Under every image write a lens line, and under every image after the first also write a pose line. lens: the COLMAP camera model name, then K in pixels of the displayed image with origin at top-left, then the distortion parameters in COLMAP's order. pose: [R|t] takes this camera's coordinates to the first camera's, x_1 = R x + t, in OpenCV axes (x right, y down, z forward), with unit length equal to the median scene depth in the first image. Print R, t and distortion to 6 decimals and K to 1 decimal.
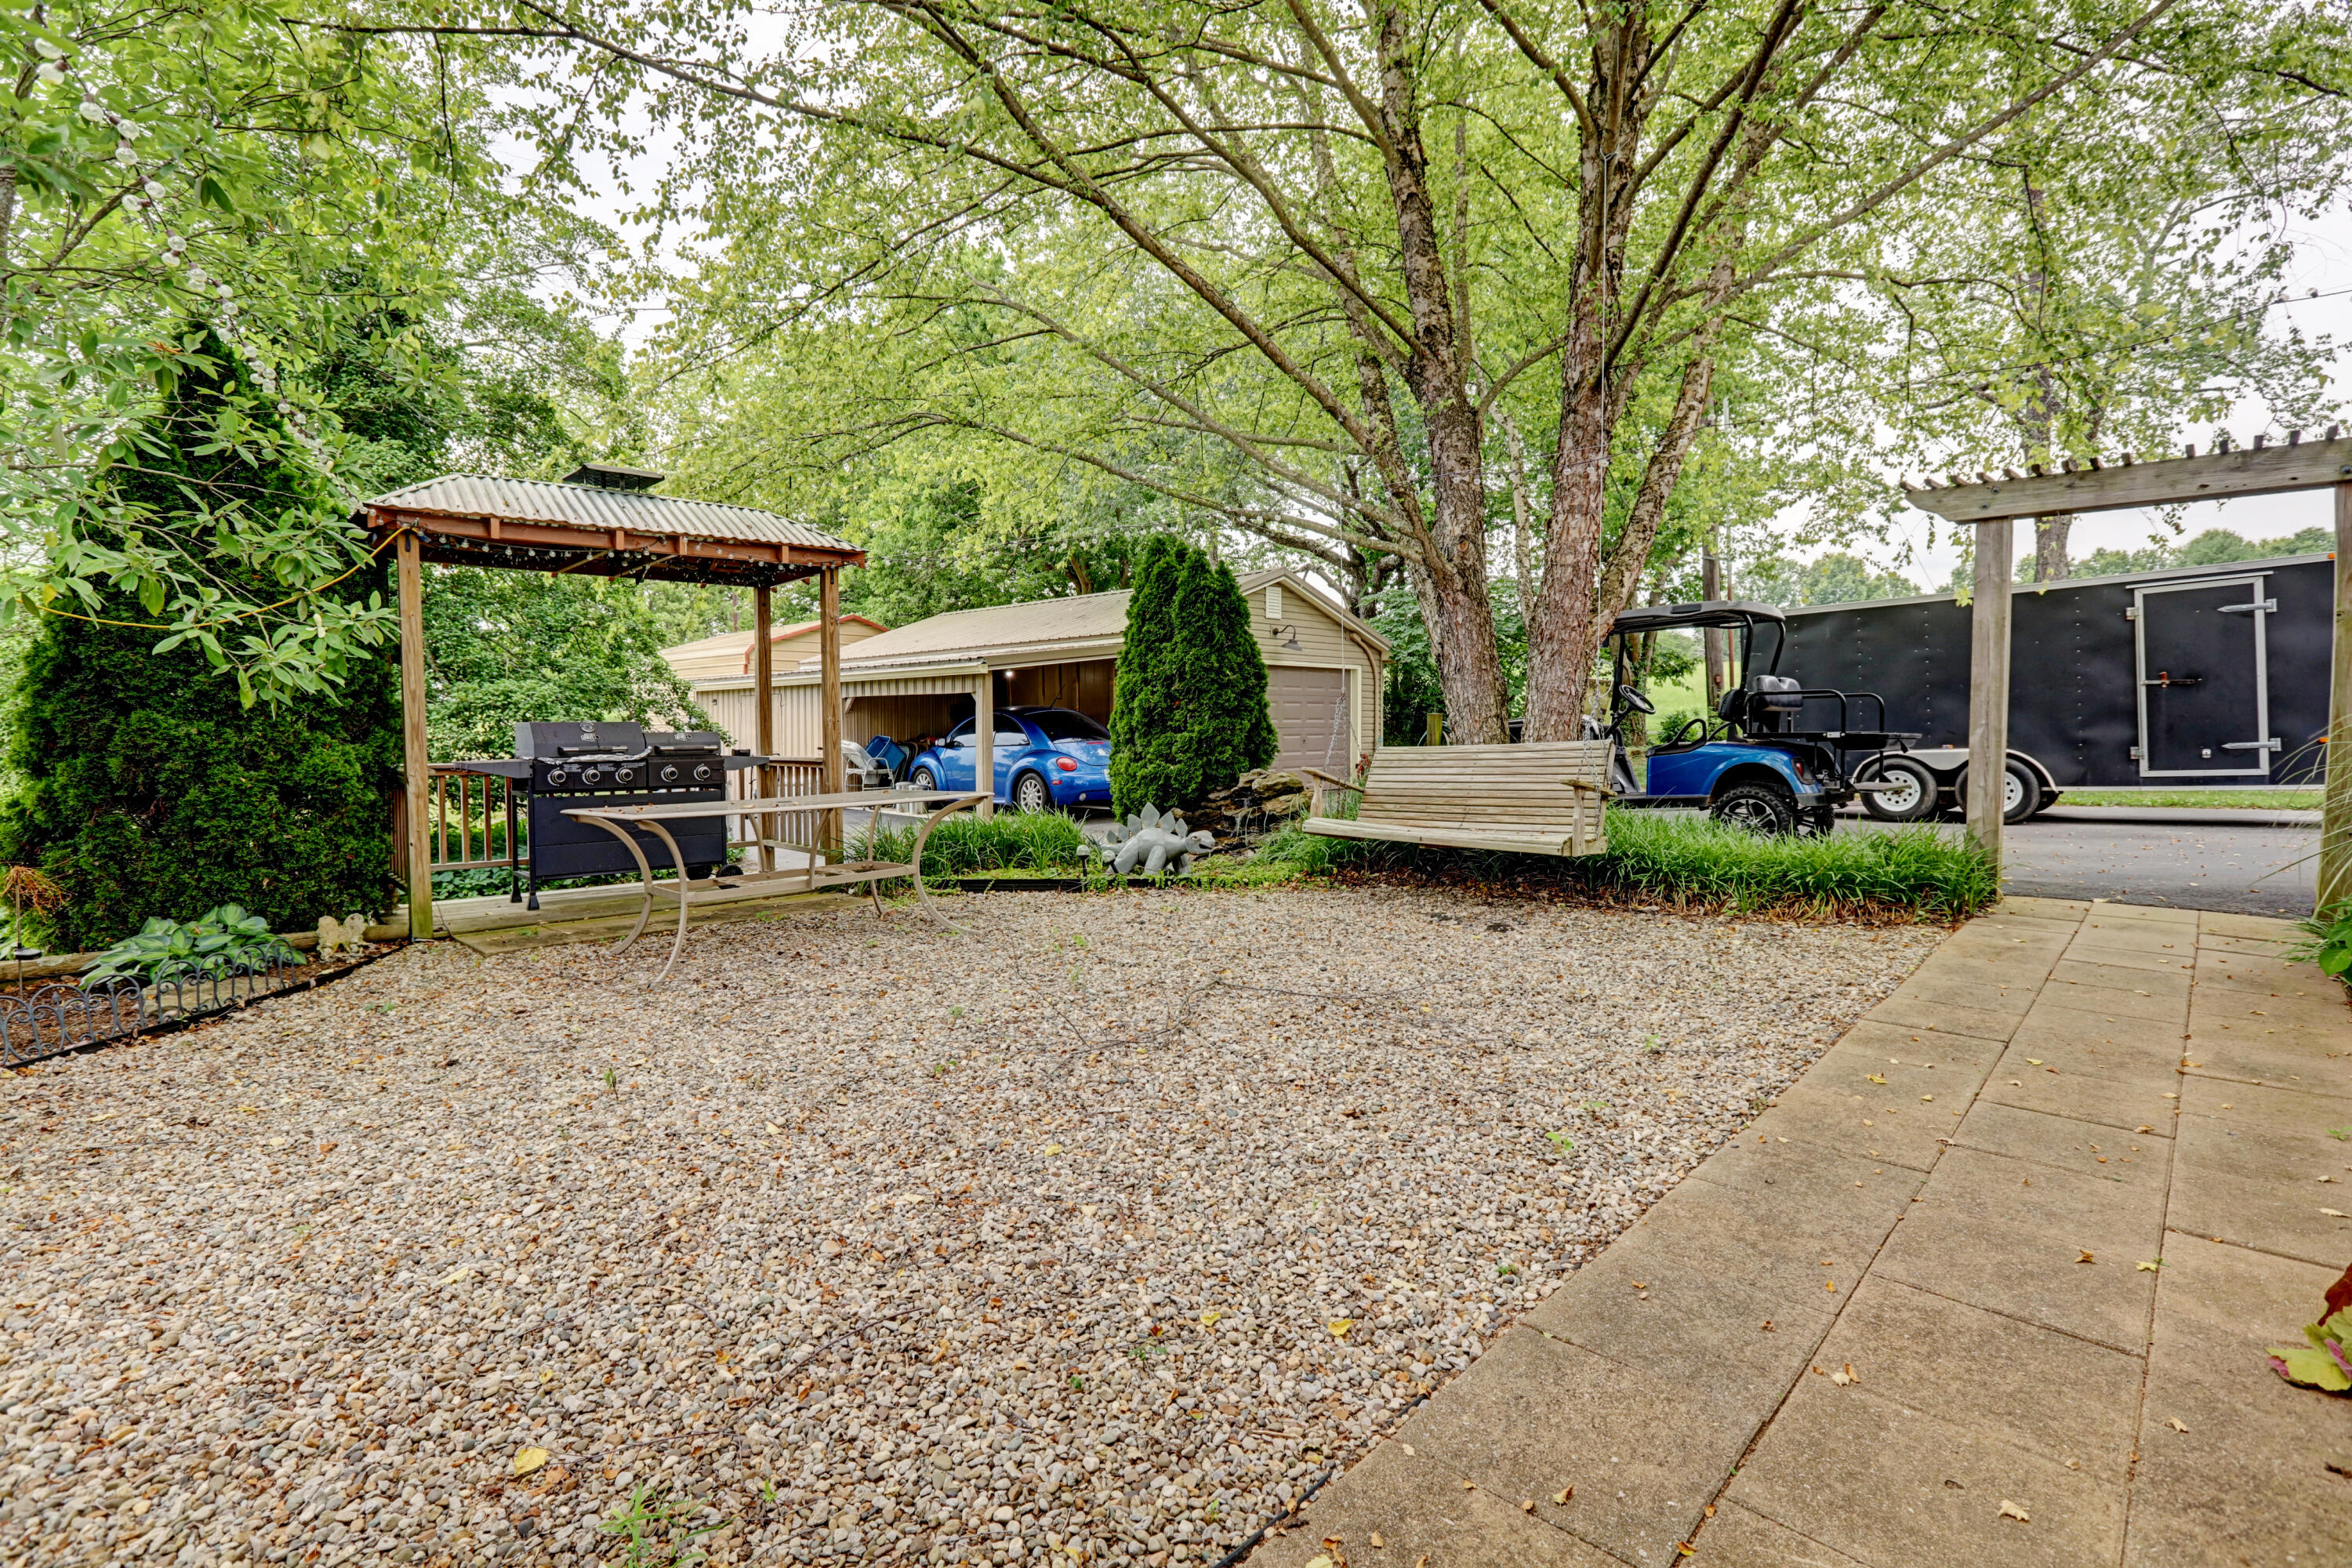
lens RADIAL K [[1078.6, 0, 1179.6], [0, 1078.6, 773.9], [0, 0, 1]] dist [-0.034691, 0.000965]
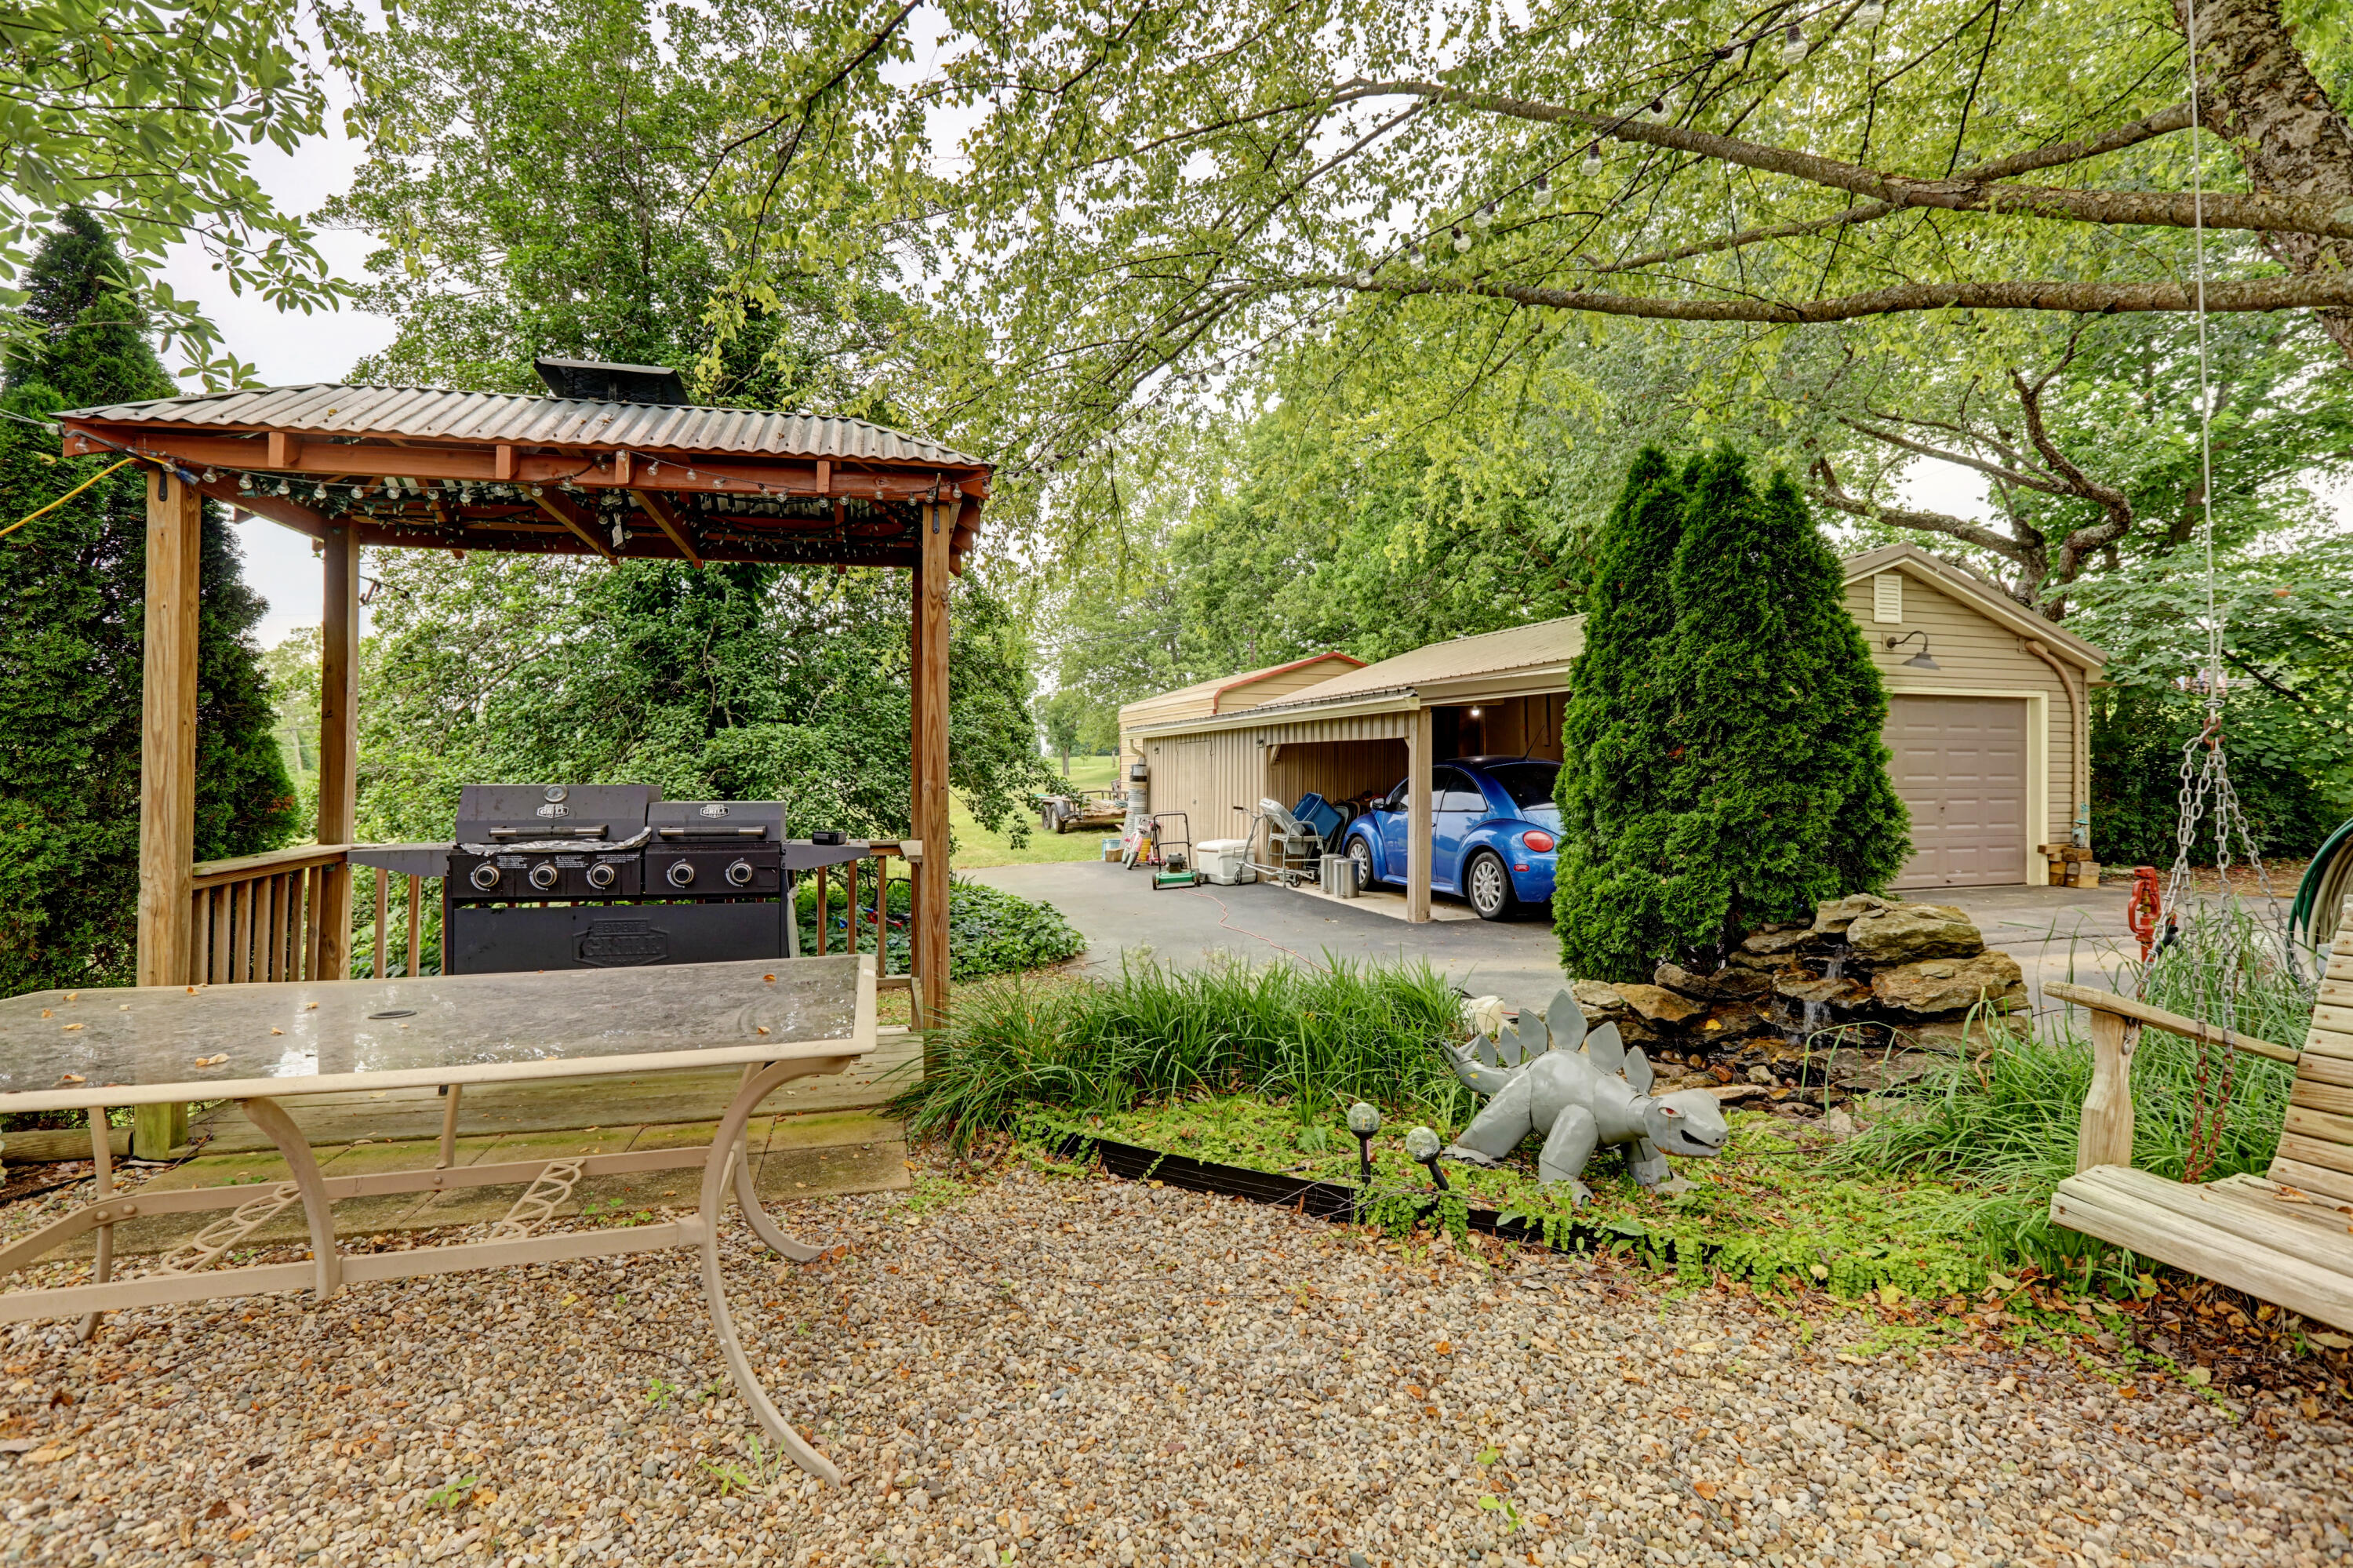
lens RADIAL K [[1079.1, 0, 1192.6], [0, 1079.1, 753.1], [0, 0, 1]] dist [-0.034691, 0.000965]
pose [[0.882090, -0.000946, -0.471080, 0.022062], [-0.028915, 0.998004, -0.056147, -0.020093], [0.470193, 0.063148, 0.880302, 0.296382]]
